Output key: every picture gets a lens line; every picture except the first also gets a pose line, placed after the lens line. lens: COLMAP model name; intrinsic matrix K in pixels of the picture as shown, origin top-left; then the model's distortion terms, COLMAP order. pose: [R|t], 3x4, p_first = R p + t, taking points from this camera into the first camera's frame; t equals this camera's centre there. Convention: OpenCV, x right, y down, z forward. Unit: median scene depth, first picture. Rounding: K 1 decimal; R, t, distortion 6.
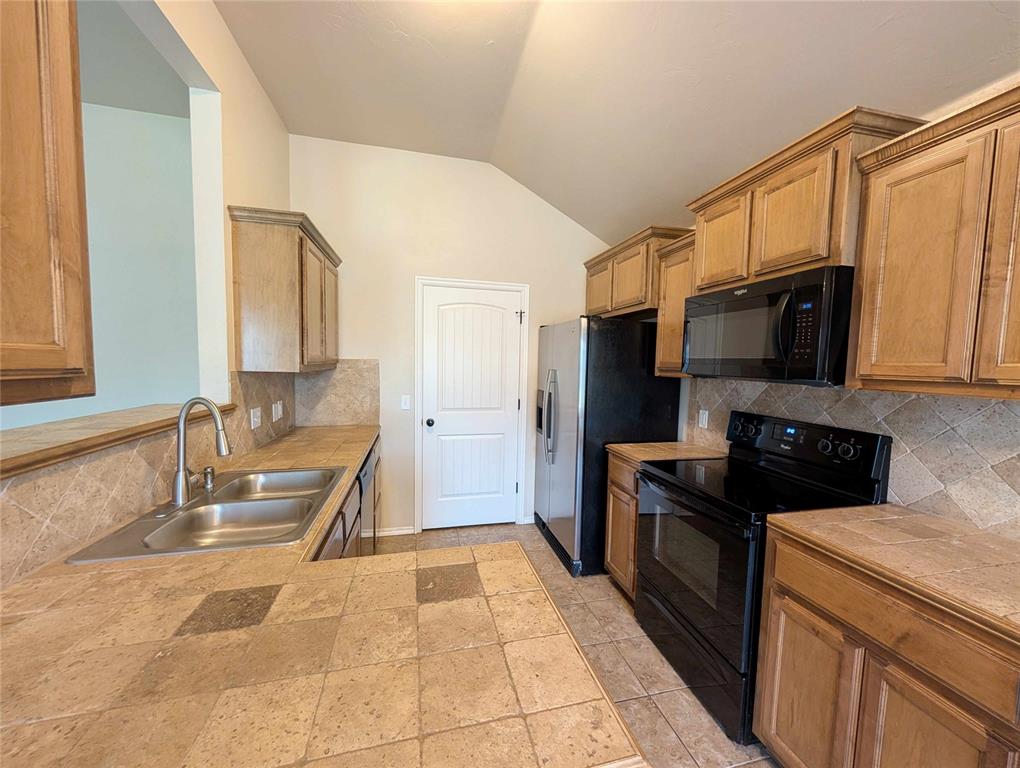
lens RADIAL K [[384.6, 0, 512.1], [0, 384.6, 390.7], [0, 0, 1]] dist [-0.000404, 0.000074]
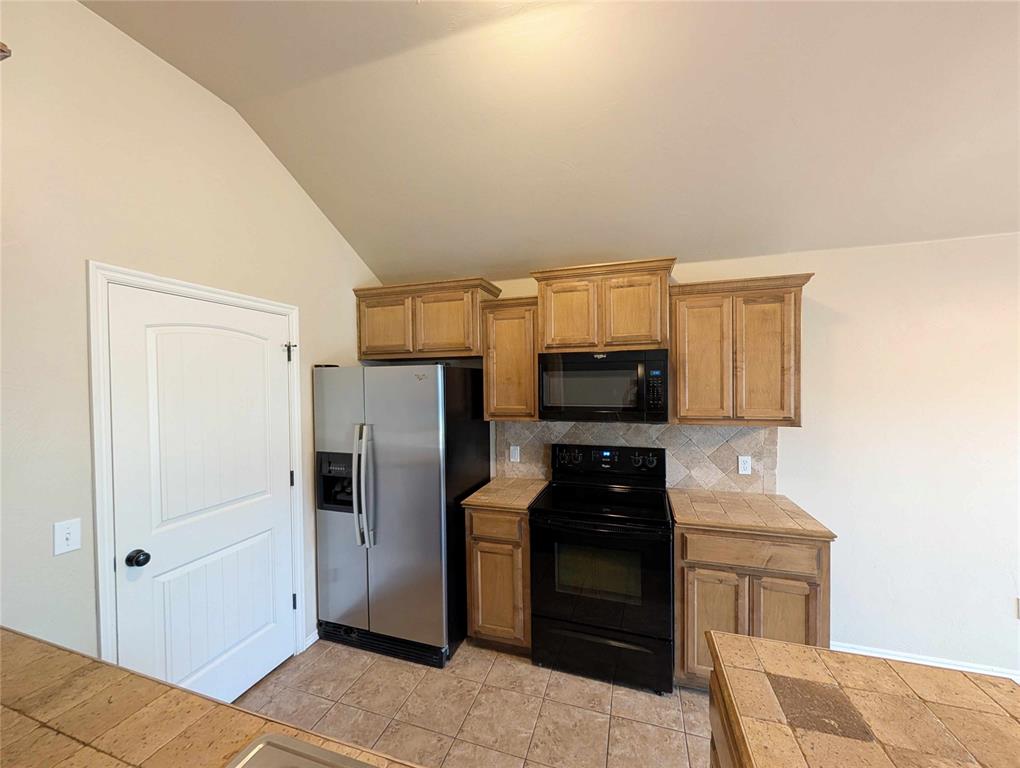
lens RADIAL K [[384.6, 0, 512.1], [0, 384.6, 390.7], [0, 0, 1]] dist [-0.000404, 0.000074]
pose [[0.522178, -0.044849, 0.851657, -0.609161], [0.087815, 0.996136, -0.001385, -0.145745], [-0.848304, 0.075511, 0.524098, 0.511197]]
